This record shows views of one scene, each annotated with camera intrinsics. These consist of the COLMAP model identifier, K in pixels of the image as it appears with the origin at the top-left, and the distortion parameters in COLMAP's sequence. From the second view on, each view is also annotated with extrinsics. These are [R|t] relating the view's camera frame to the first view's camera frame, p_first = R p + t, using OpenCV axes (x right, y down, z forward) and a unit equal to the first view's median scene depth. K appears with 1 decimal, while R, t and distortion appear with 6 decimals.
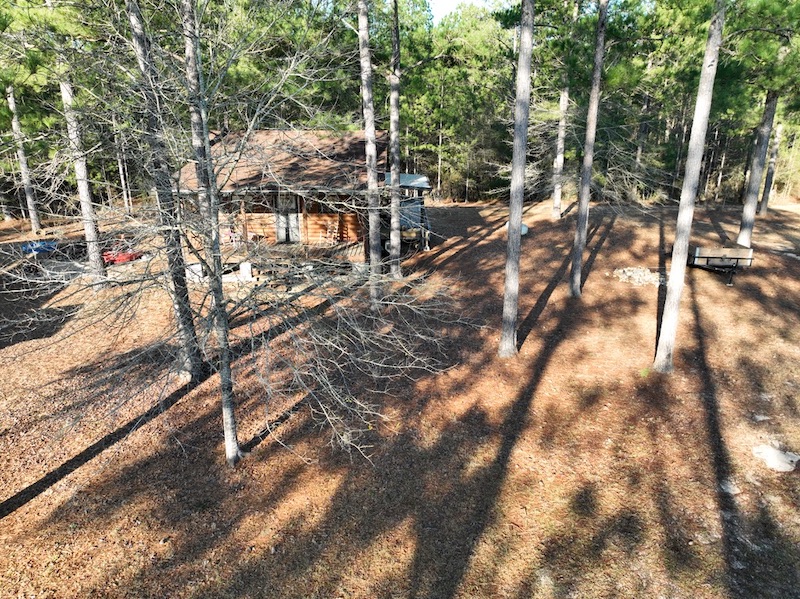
lens RADIAL K [[565.5, 0, 398.3], [0, 565.5, 298.9], [0, 0, 1]] dist [0.003252, 0.020941]
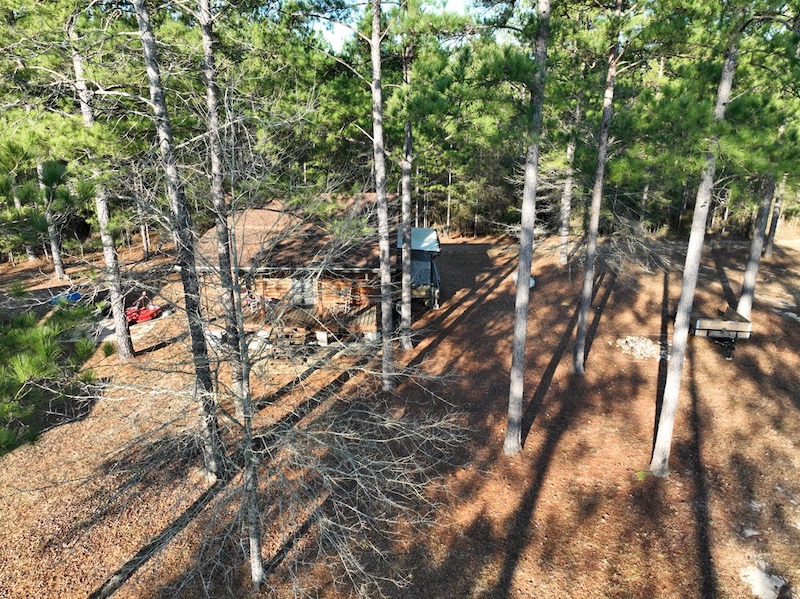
lens RADIAL K [[565.5, 0, 398.6], [0, 565.5, 298.5], [0, 0, 1]] dist [0.003252, 0.020941]
pose [[0.999879, 0.006396, -0.014207, -0.005226], [-0.006300, 0.999957, 0.006824, -0.159534], [0.014251, -0.006734, 0.999876, -0.051490]]
